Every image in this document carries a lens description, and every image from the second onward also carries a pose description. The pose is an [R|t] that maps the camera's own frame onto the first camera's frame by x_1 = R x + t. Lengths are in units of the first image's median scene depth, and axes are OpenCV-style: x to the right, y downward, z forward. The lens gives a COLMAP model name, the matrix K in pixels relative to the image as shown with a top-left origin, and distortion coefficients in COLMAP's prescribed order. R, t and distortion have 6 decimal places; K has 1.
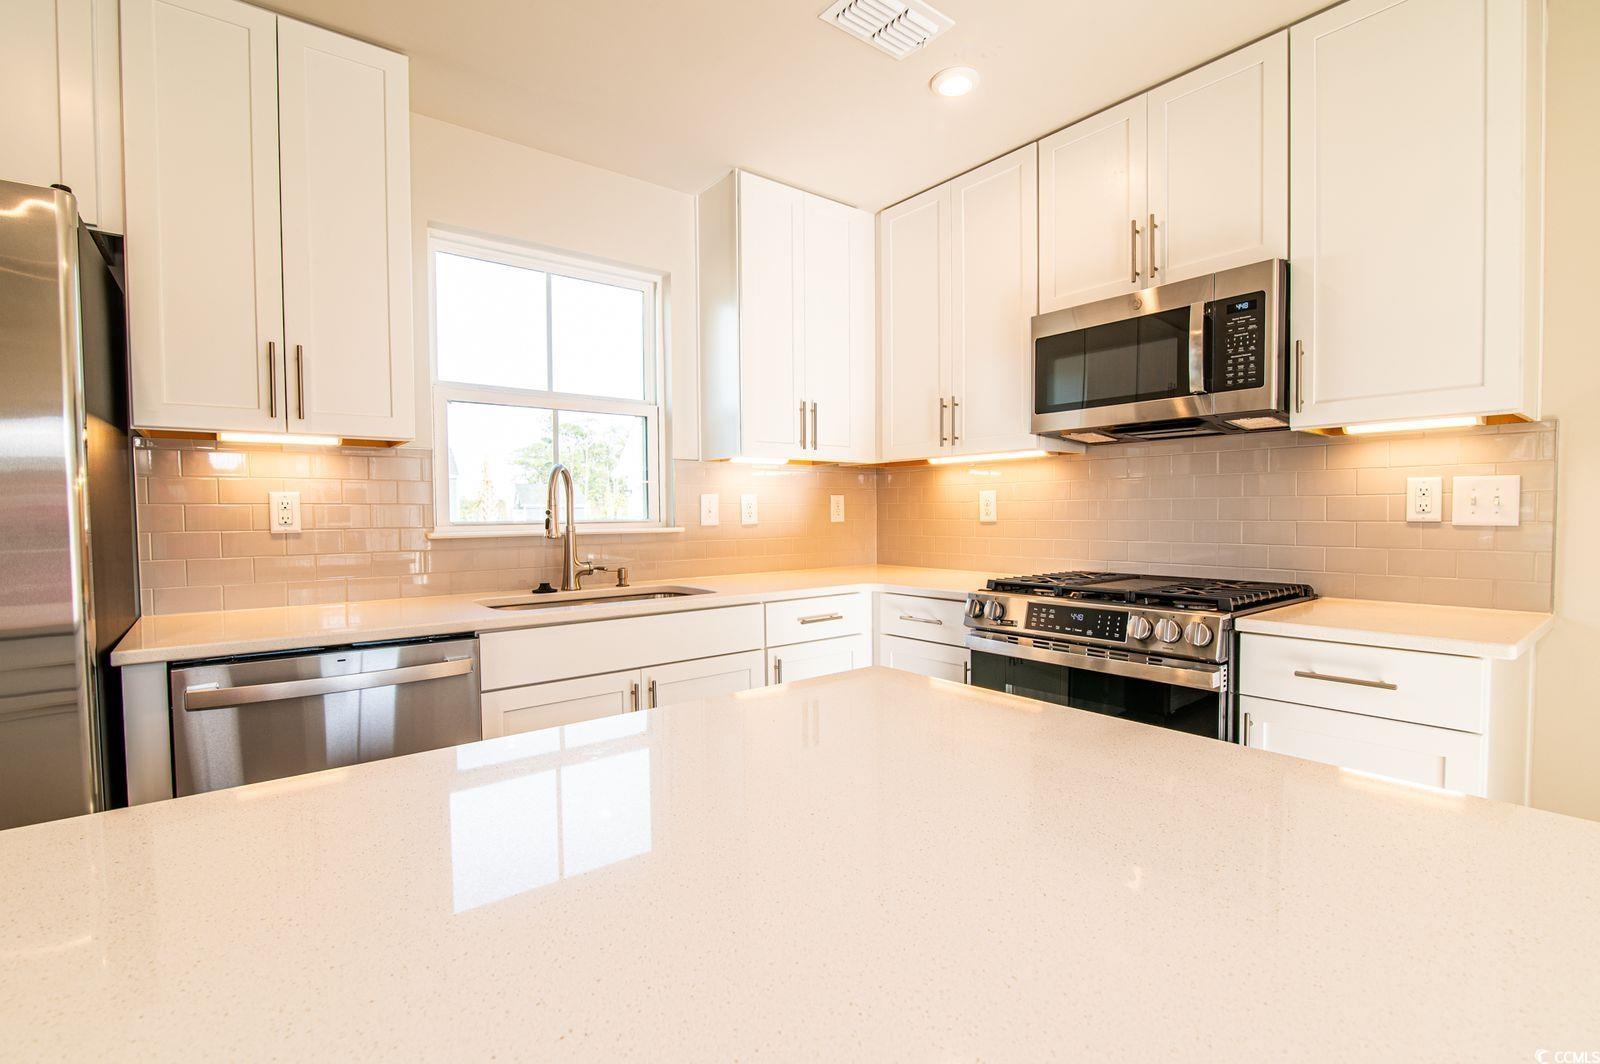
lens RADIAL K [[729.3, 0, 798.0], [0, 729.3, 537.8], [0, 0, 1]] dist [-0.019276, 0.000121]
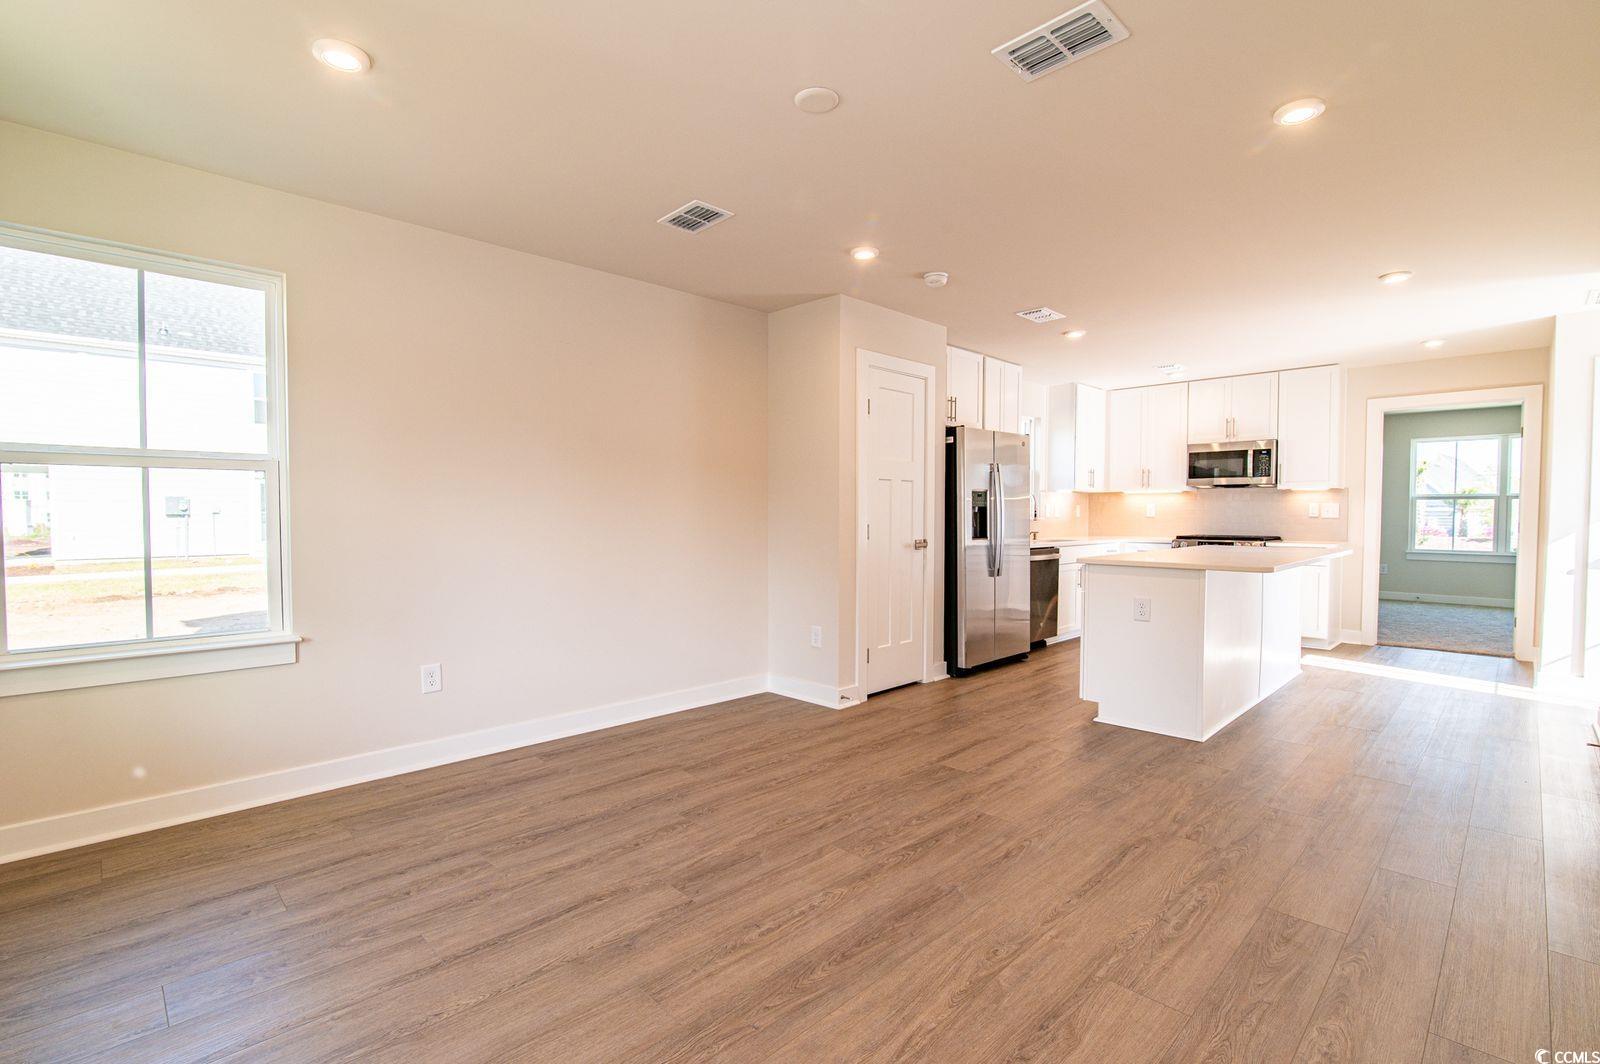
lens RADIAL K [[729.3, 0, 798.0], [0, 729.3, 537.8], [0, 0, 1]] dist [-0.019276, 0.000121]
pose [[0.994359, 0.005610, 0.105920, -1.587944], [-0.005363, 0.999982, -0.002624, 0.082486], [-0.105933, 0.002041, 0.994371, -1.771835]]
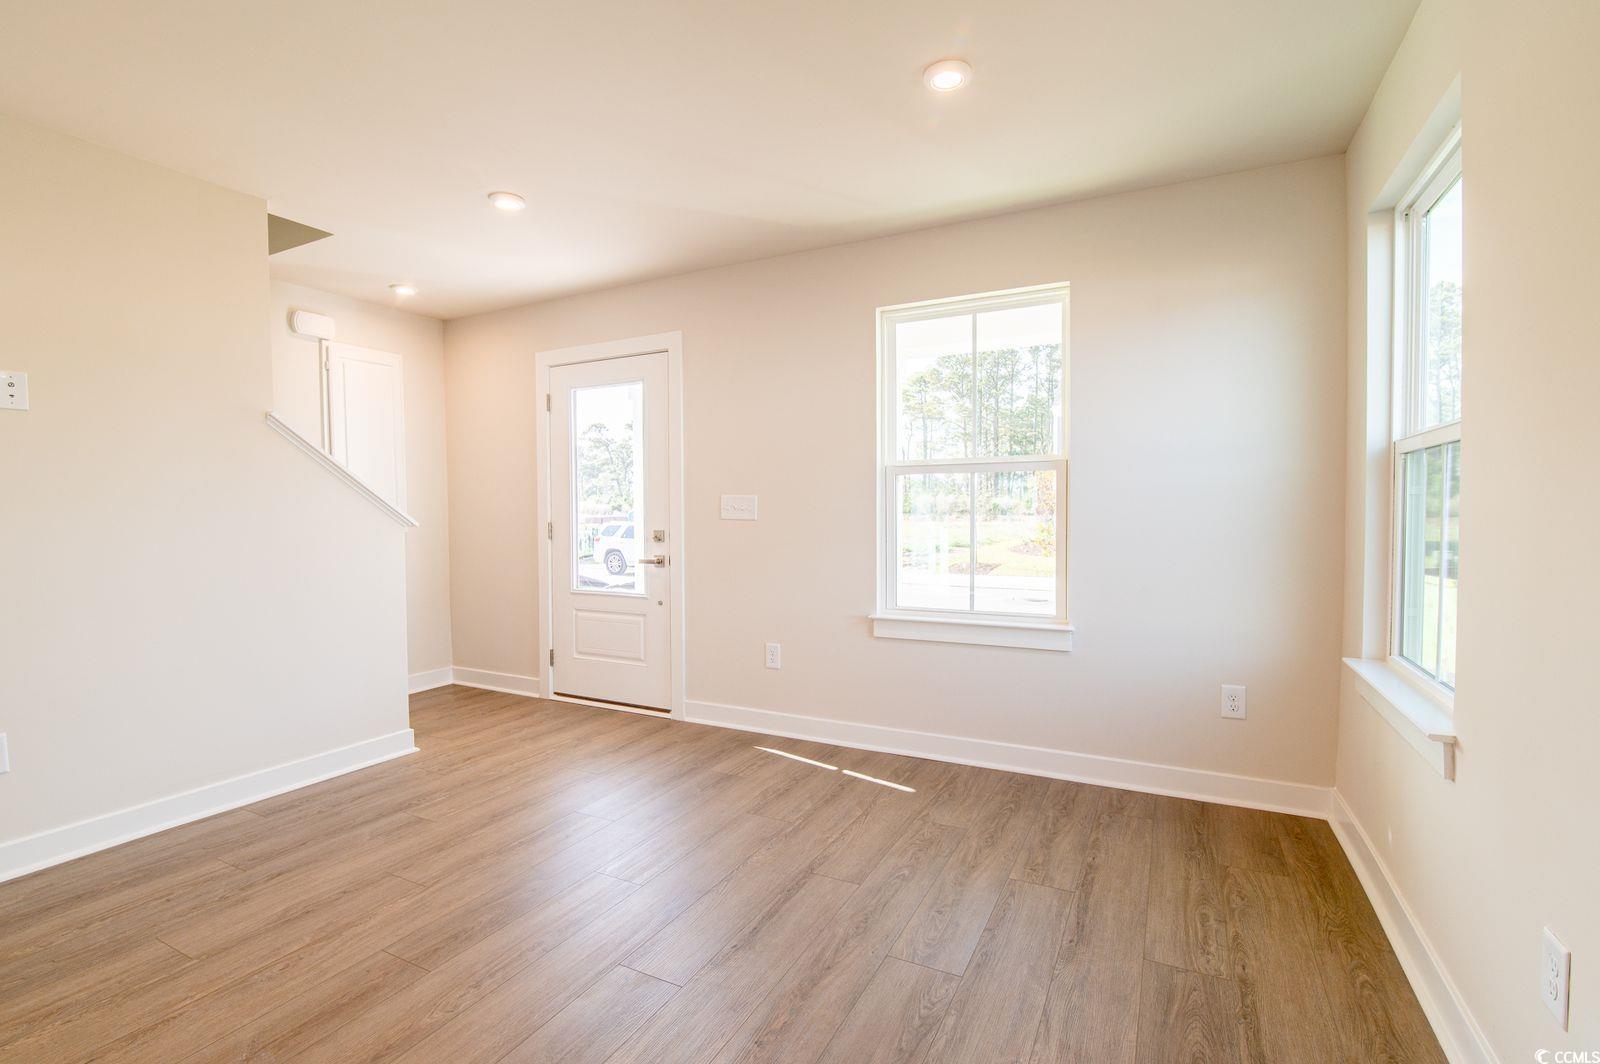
lens RADIAL K [[729.3, 0, 798.0], [0, 729.3, 537.8], [0, 0, 1]] dist [-0.019276, 0.000121]
pose [[-0.911486, 0.028787, -0.410322, -1.479422], [-0.001797, 0.997260, 0.073956, 0.019836], [0.411327, 0.068147, -0.908937, -0.063370]]
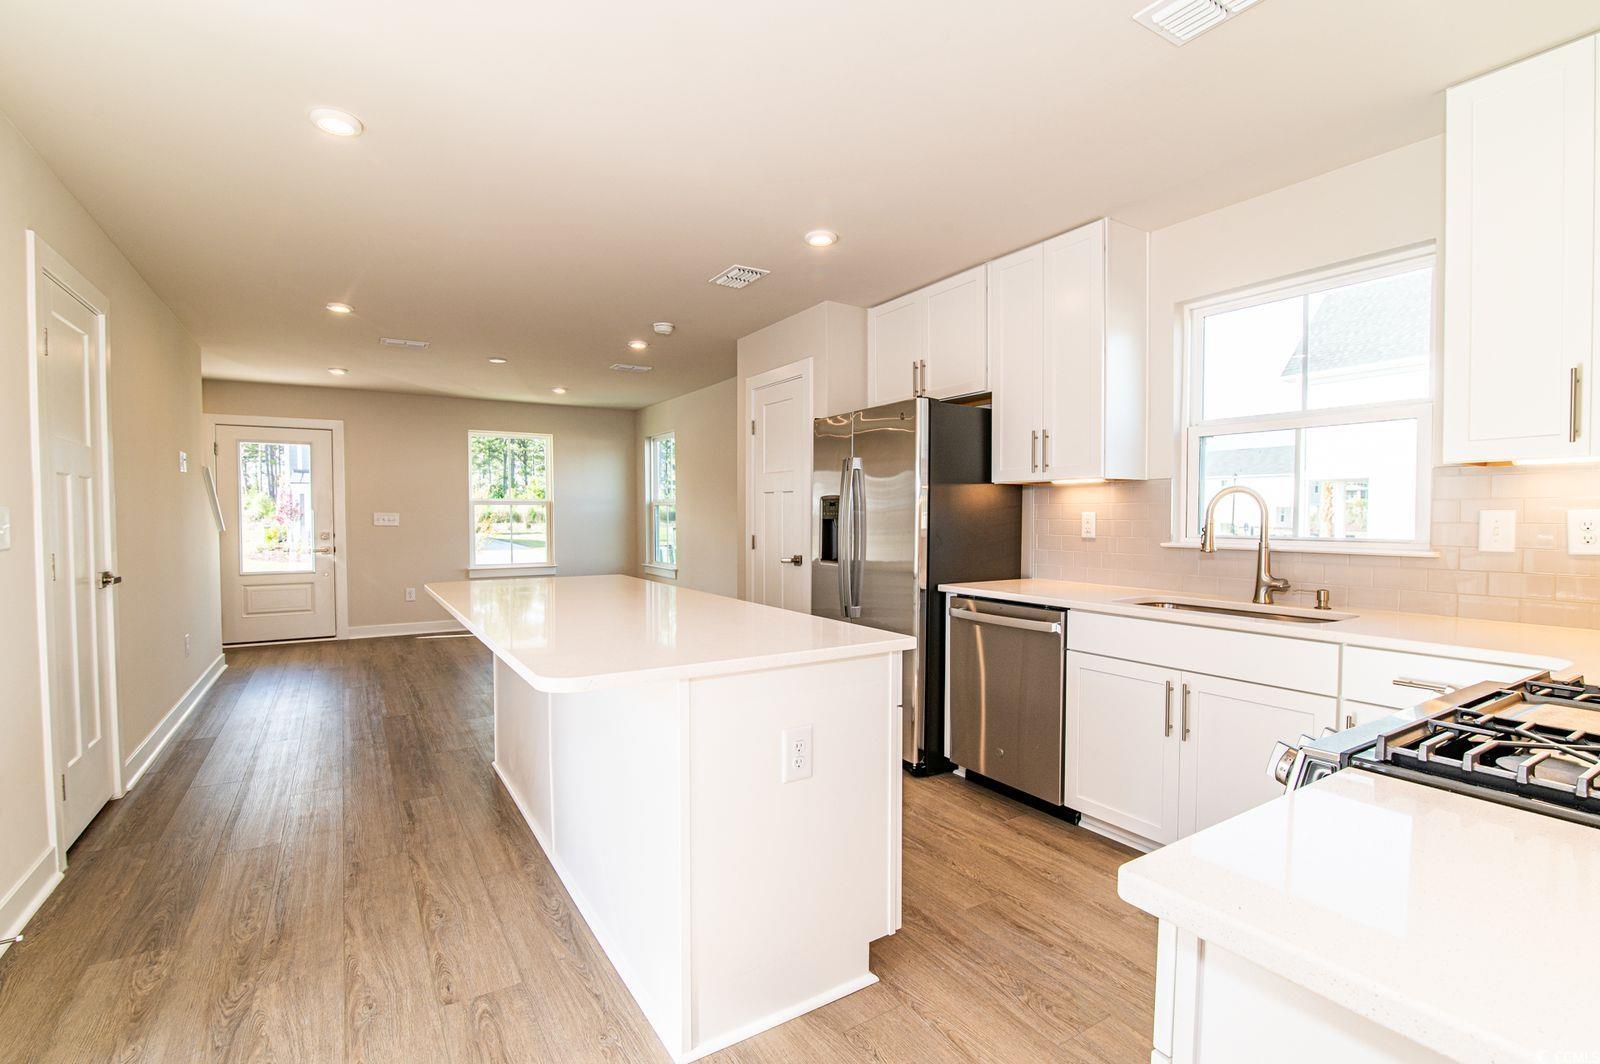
lens RADIAL K [[729.3, 0, 798.0], [0, 729.3, 537.8], [0, 0, 1]] dist [-0.019276, 0.000121]
pose [[-0.110849, 0.040217, -0.993023, 0.882416], [-0.035863, 0.998368, 0.044436, -0.049818], [0.993190, 0.040538, -0.109226, 0.486758]]
